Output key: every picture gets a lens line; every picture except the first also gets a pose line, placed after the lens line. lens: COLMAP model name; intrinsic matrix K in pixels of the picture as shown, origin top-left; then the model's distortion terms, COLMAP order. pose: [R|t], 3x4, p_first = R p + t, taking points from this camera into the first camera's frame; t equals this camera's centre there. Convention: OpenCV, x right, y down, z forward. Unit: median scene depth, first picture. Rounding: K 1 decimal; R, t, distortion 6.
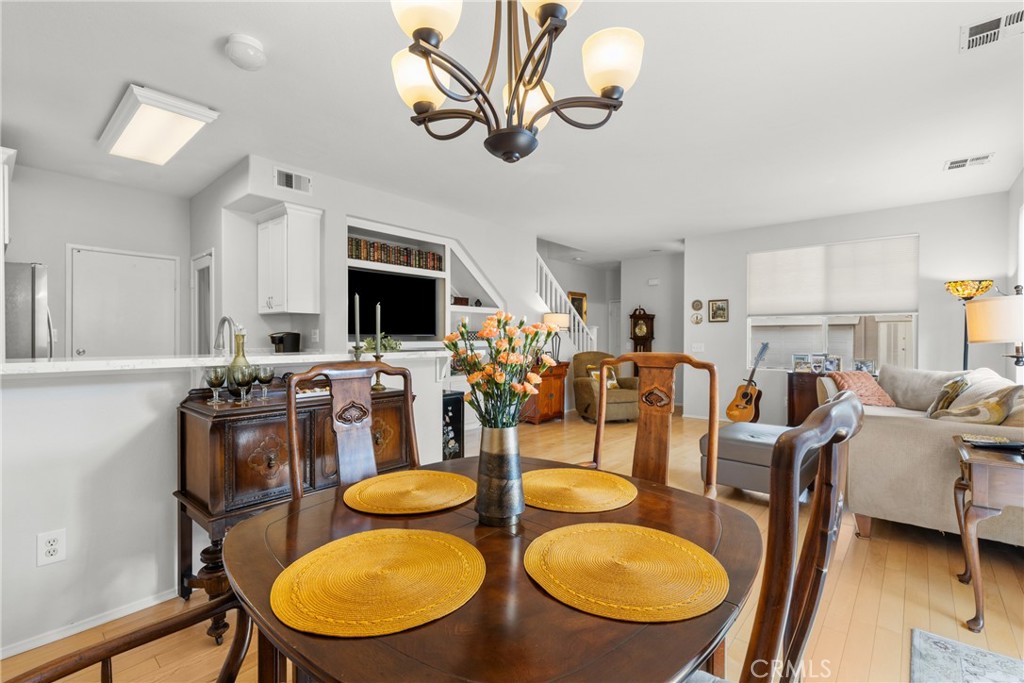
lens RADIAL K [[464.8, 0, 507.7], [0, 464.8, 334.1], [0, 0, 1]] dist [0.001520, 0.000119]
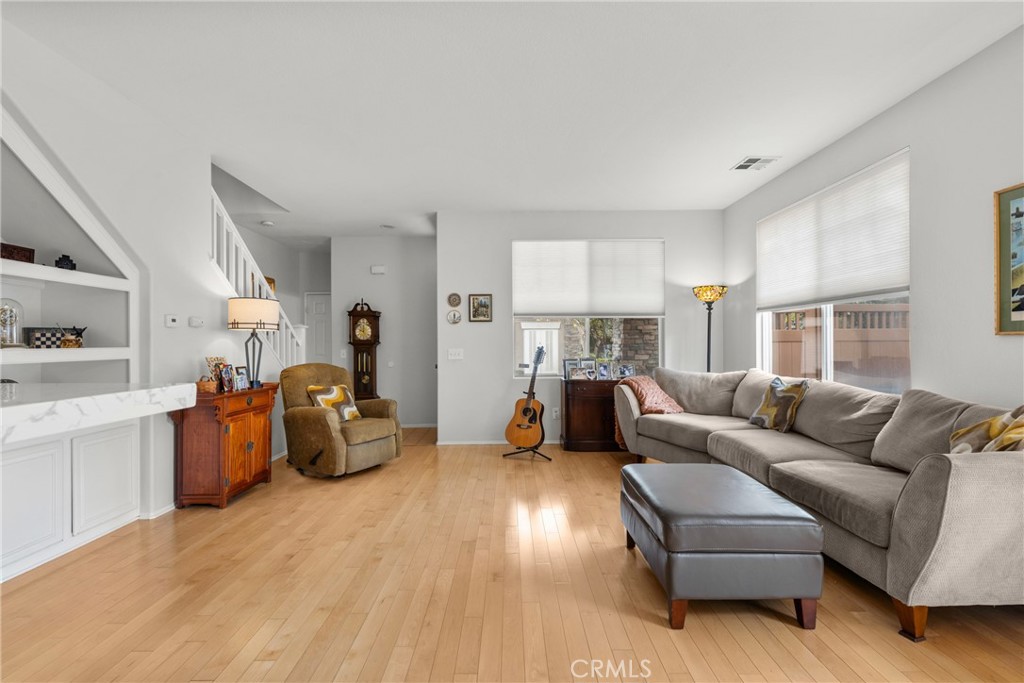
lens RADIAL K [[459.0, 0, 511.4], [0, 459.0, 343.6], [0, 0, 1]] dist [0.001784, 0.000140]
pose [[0.743841, -0.005590, 0.668334, -0.038658], [0.000854, 0.999972, 0.007413, 0.006176], [-0.668356, -0.004944, 0.743825, 0.374418]]
